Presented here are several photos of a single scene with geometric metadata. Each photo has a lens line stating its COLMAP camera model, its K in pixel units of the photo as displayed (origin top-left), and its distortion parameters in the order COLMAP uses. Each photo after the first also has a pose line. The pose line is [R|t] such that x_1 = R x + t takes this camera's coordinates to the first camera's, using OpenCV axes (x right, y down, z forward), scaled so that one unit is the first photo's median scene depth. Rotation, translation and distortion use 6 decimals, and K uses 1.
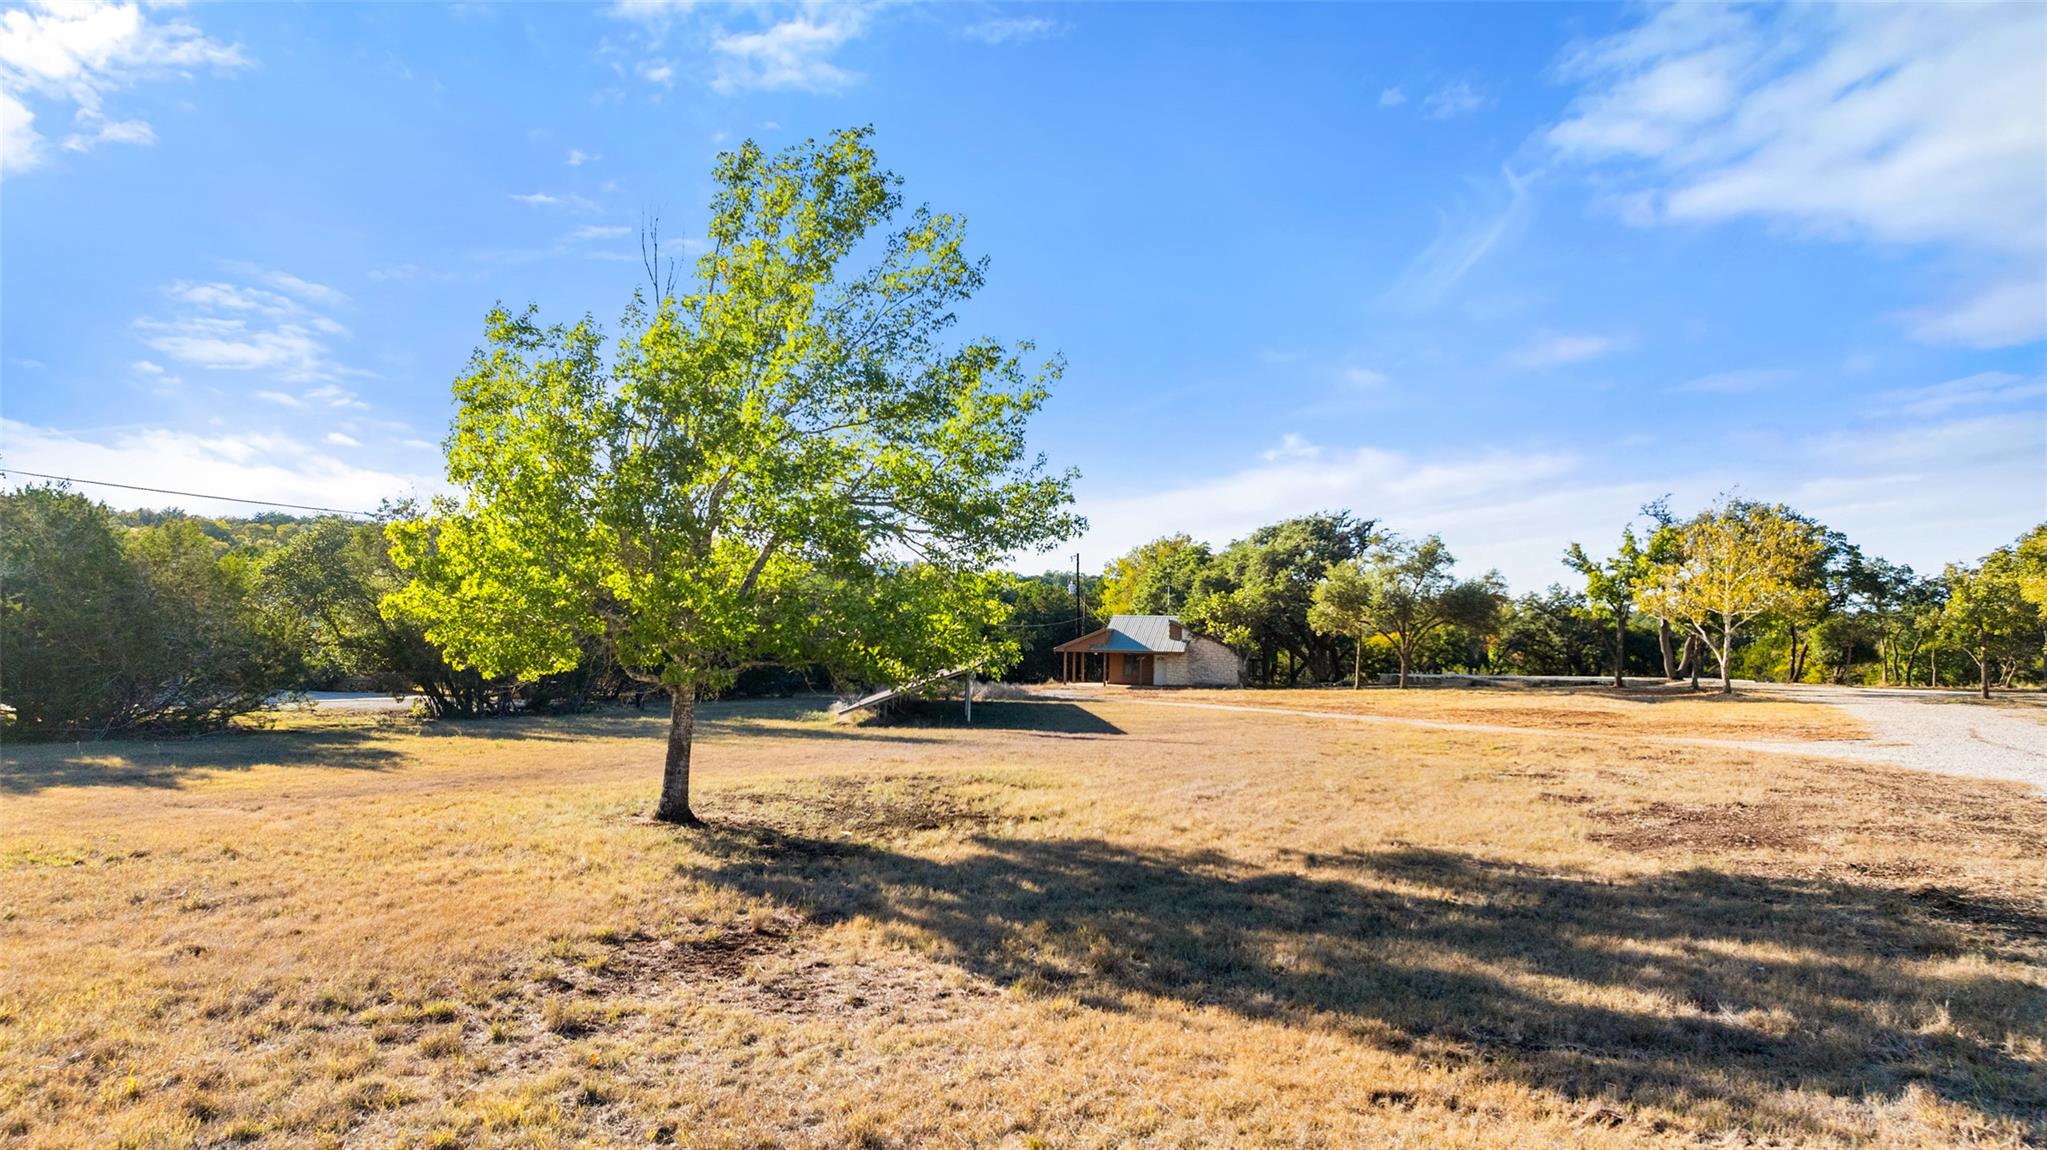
lens RADIAL K [[1457.3, 0, 1009.0], [0, 1457.3, 580.4], [0, 0, 1]] dist [-0.025248, 0.014553]
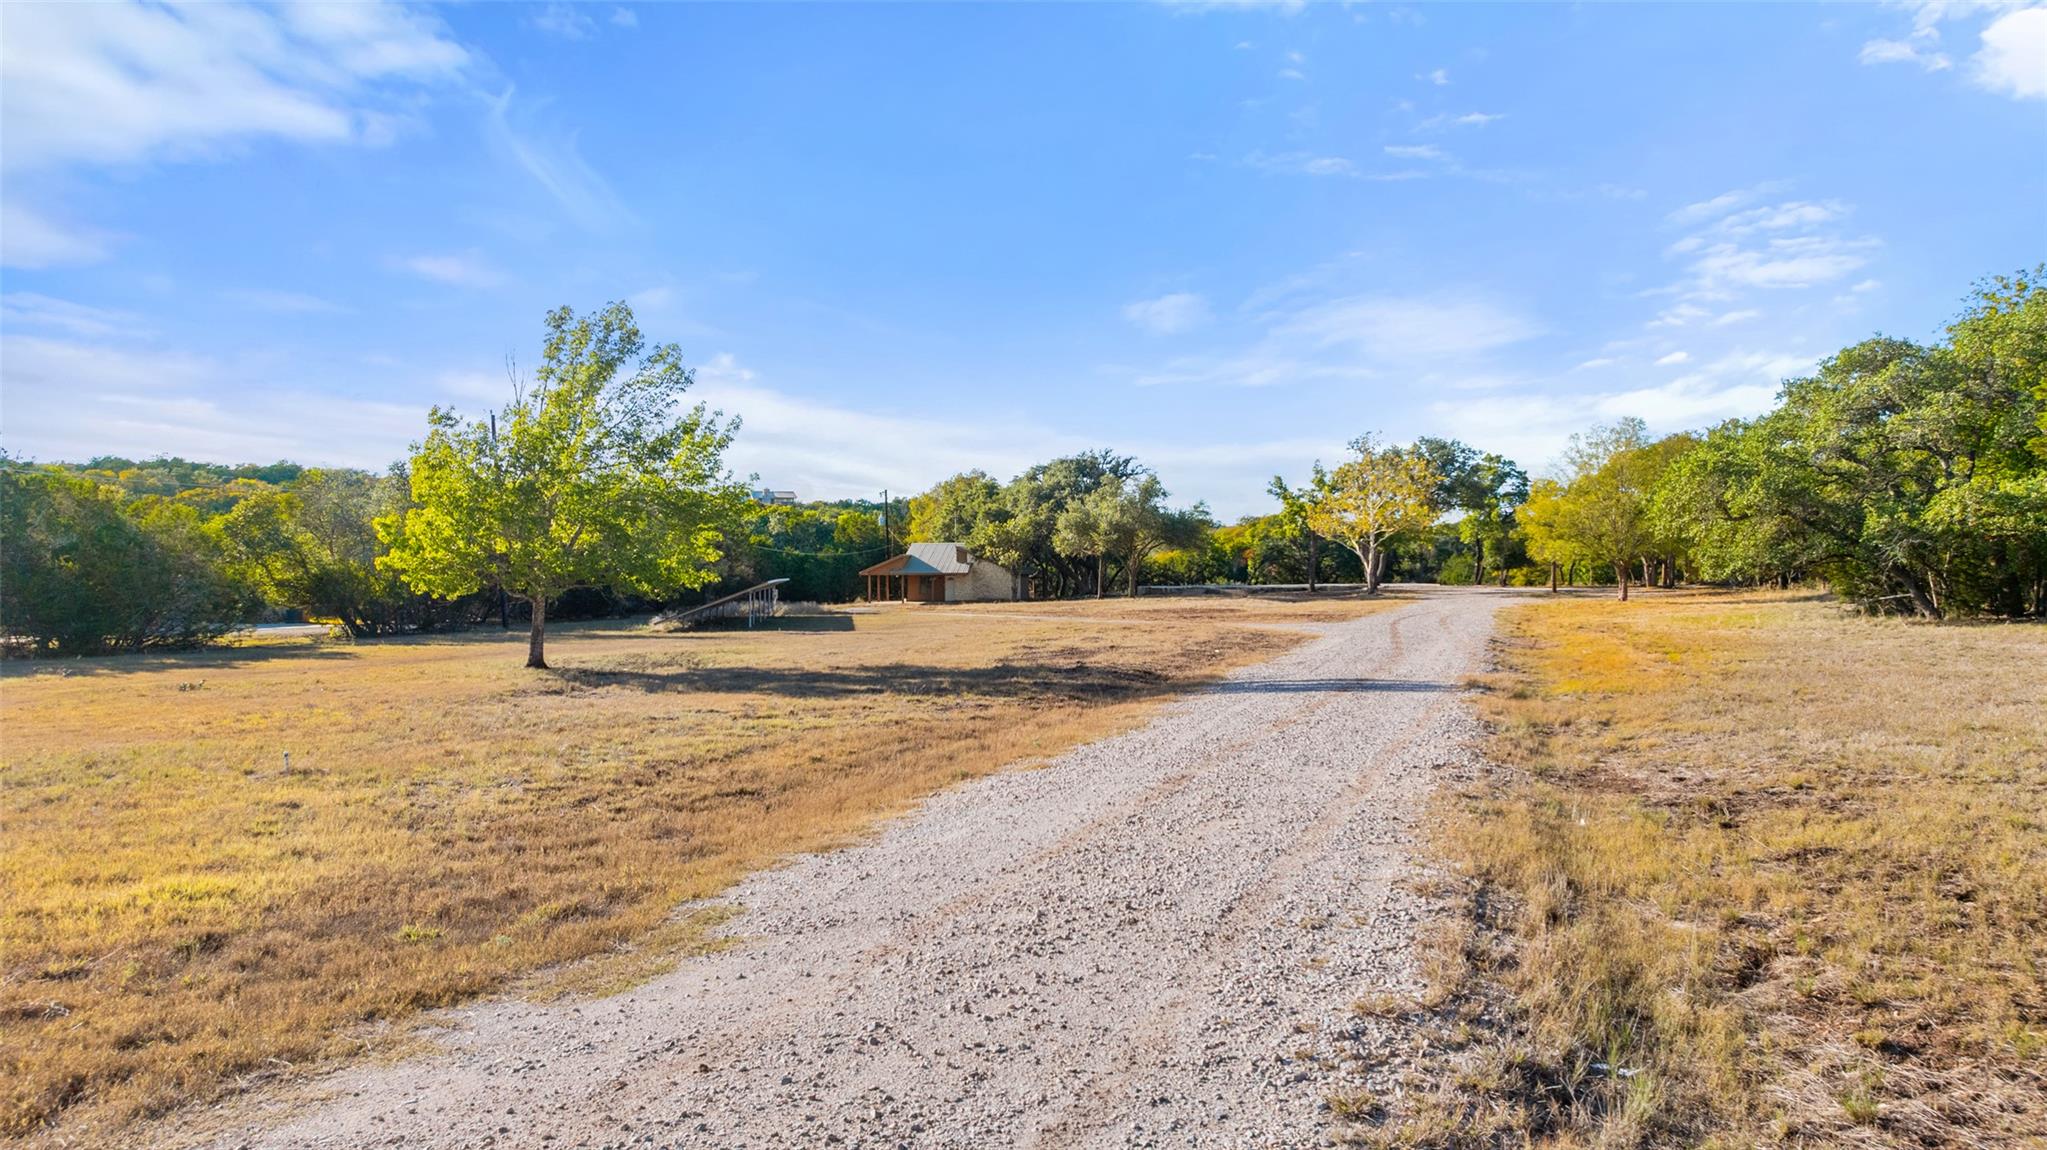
lens RADIAL K [[1457.3, 0, 1025.5], [0, 1457.3, 586.0], [0, 0, 1]] dist [-0.025248, 0.014553]
pose [[0.994329, -0.027971, 0.102601, 0.049222], [0.022074, 0.998063, 0.058159, -0.009537], [-0.104029, -0.055564, 0.993021, -0.218050]]
